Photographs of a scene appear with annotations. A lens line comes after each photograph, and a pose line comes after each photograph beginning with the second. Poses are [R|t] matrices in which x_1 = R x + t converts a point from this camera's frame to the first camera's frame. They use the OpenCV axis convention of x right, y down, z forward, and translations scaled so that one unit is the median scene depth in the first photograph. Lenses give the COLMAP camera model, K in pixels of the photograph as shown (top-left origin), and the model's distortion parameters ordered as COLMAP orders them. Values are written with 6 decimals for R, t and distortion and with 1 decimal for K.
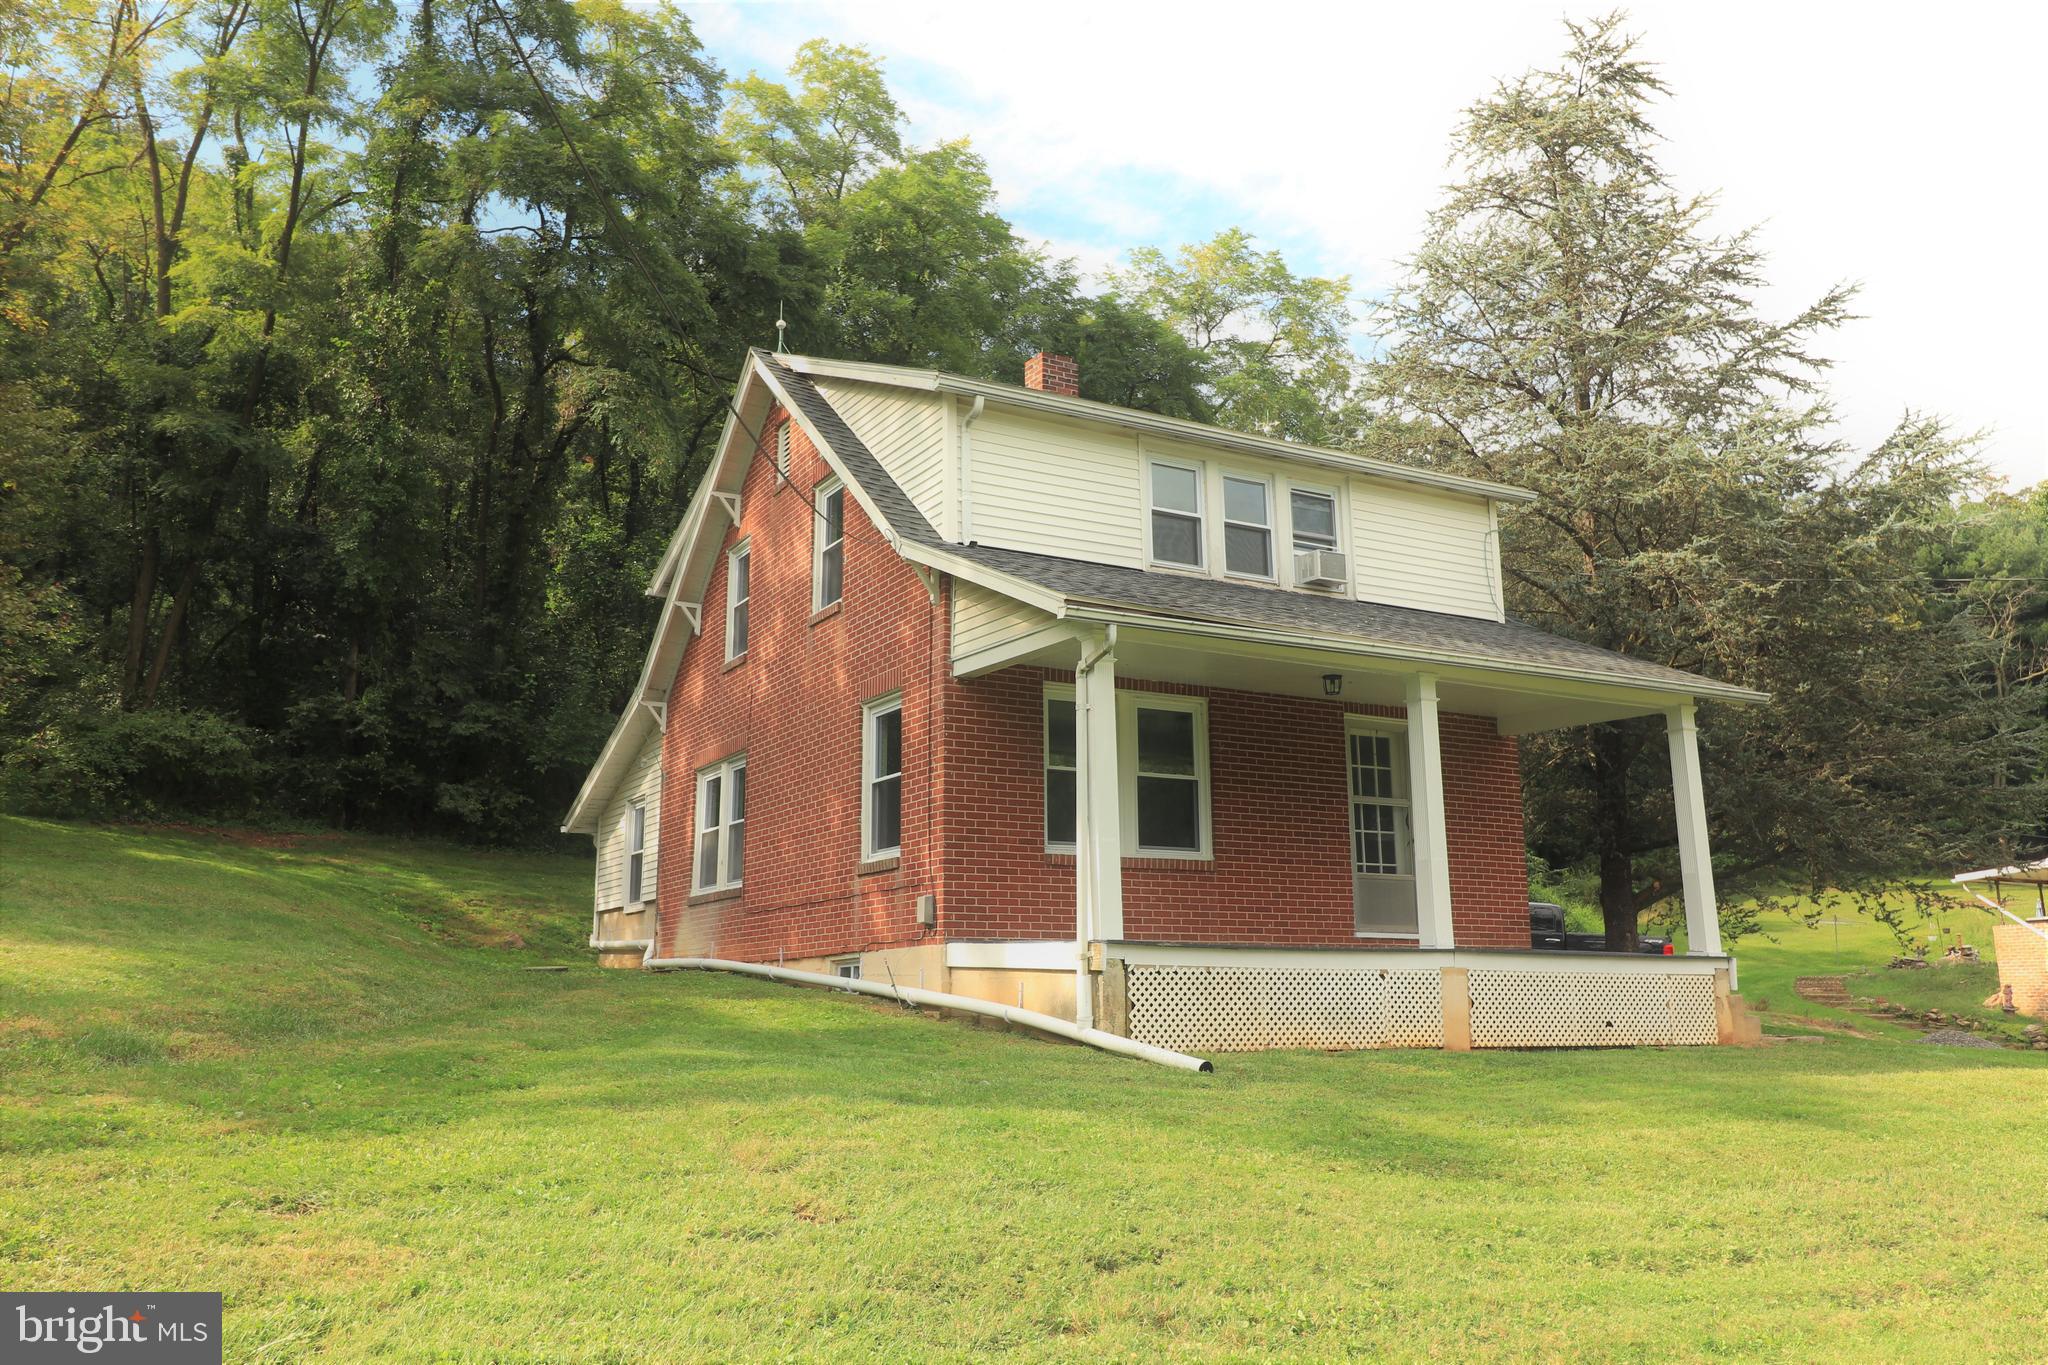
lens RADIAL K [[1608.6, 0, 1023.9], [0, 1608.6, 669.4], [0, 0, 1]] dist [0.013194, -0.001330]
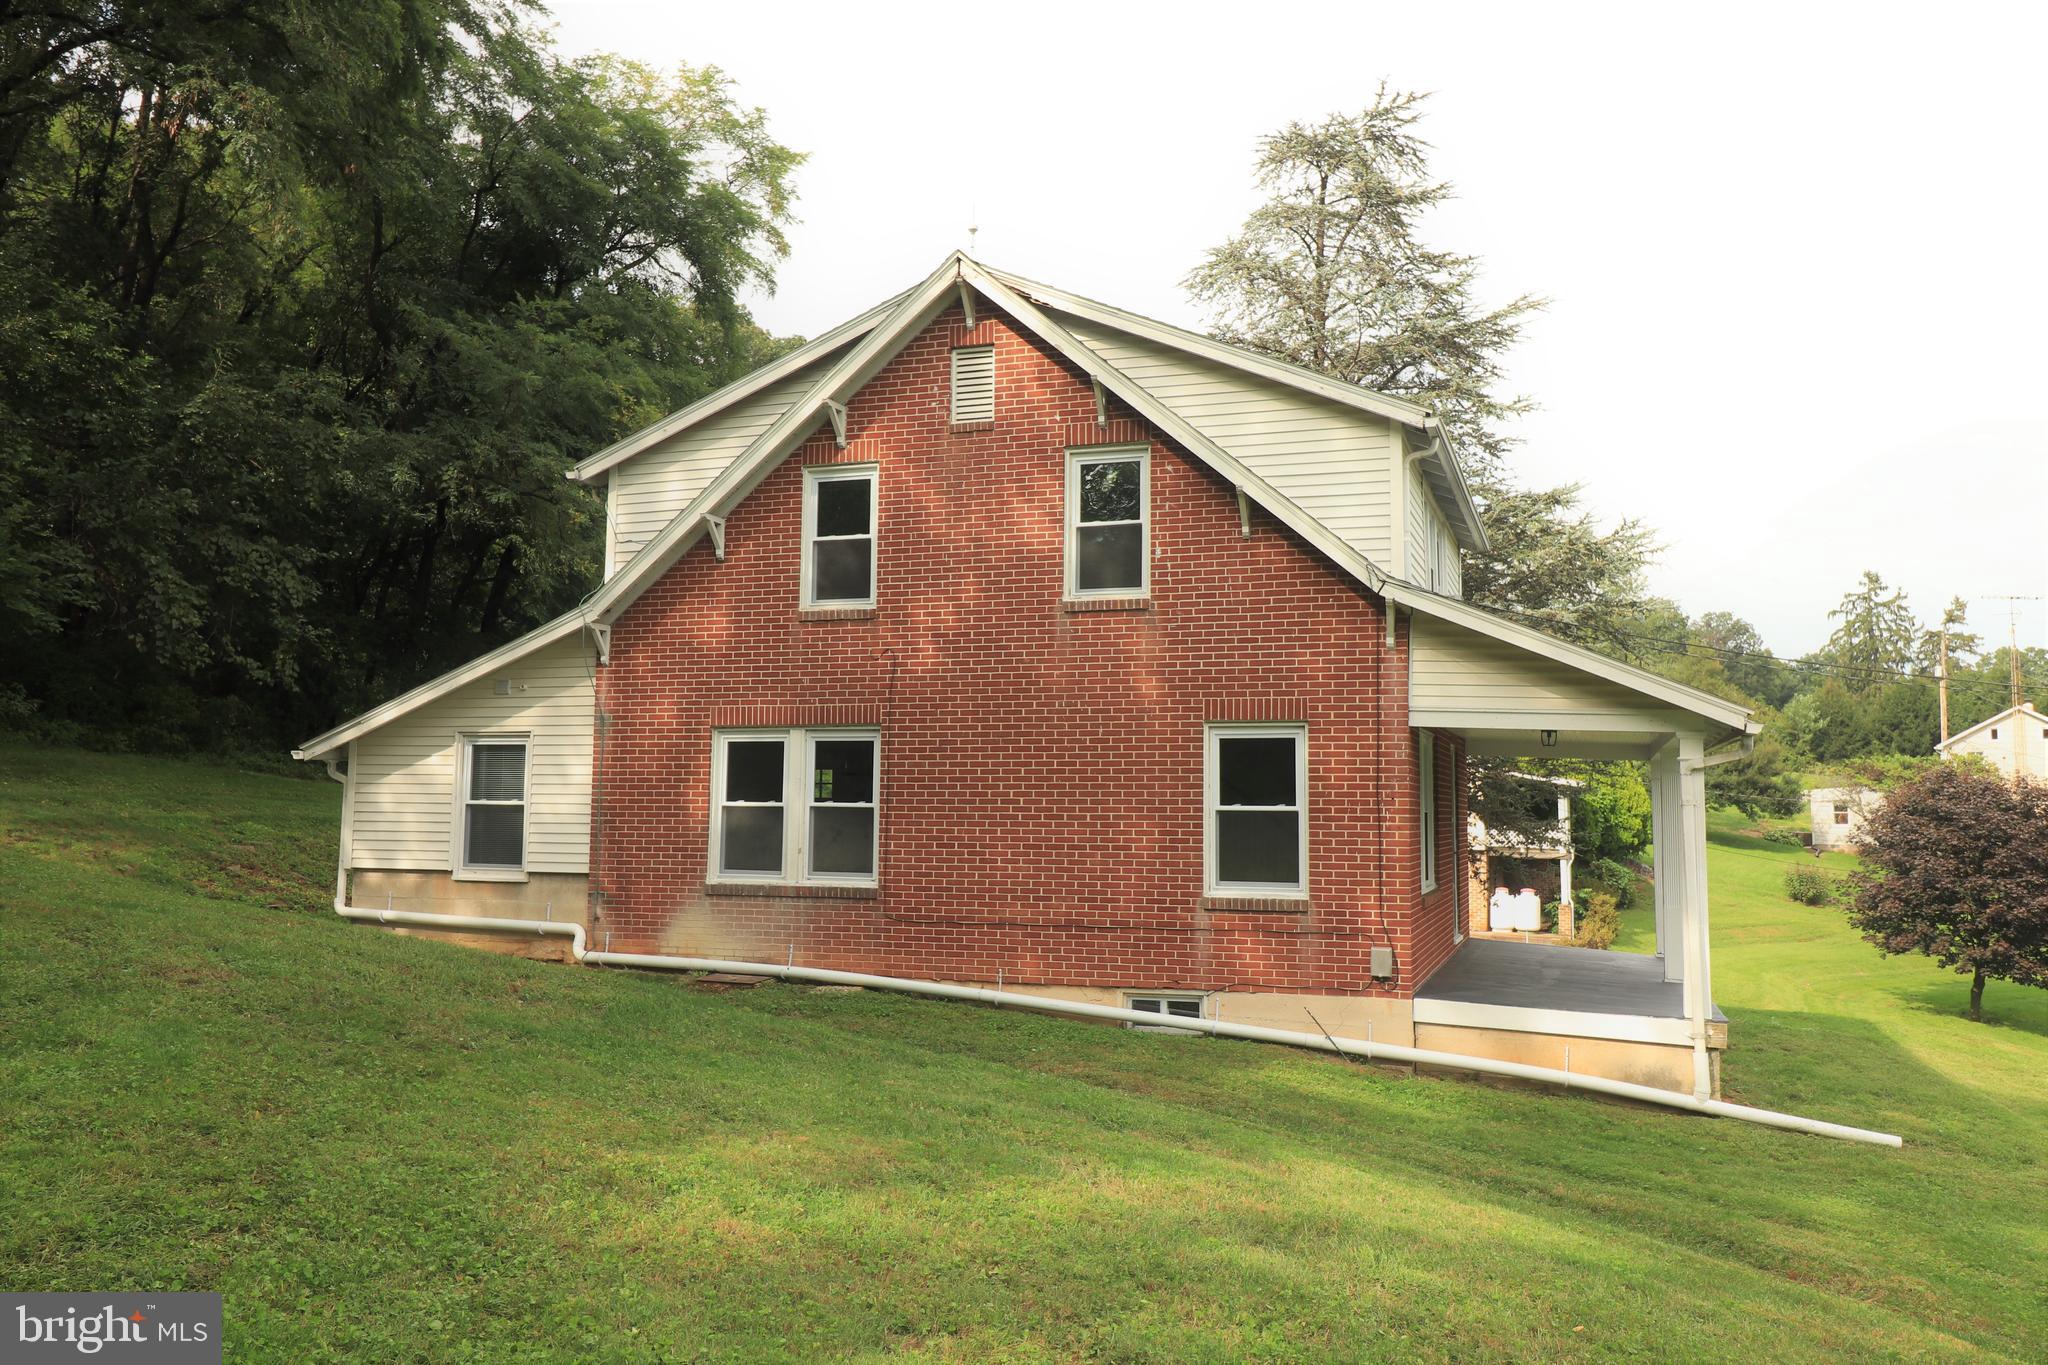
lens RADIAL K [[1608.6, 0, 1023.9], [0, 1608.6, 669.4], [0, 0, 1]] dist [0.013194, -0.001330]
pose [[0.753177, 0.072541, 0.653806, -0.805400], [-0.149995, 0.986657, 0.063320, -0.053102], [-0.640489, -0.145758, 0.754008, 0.381353]]
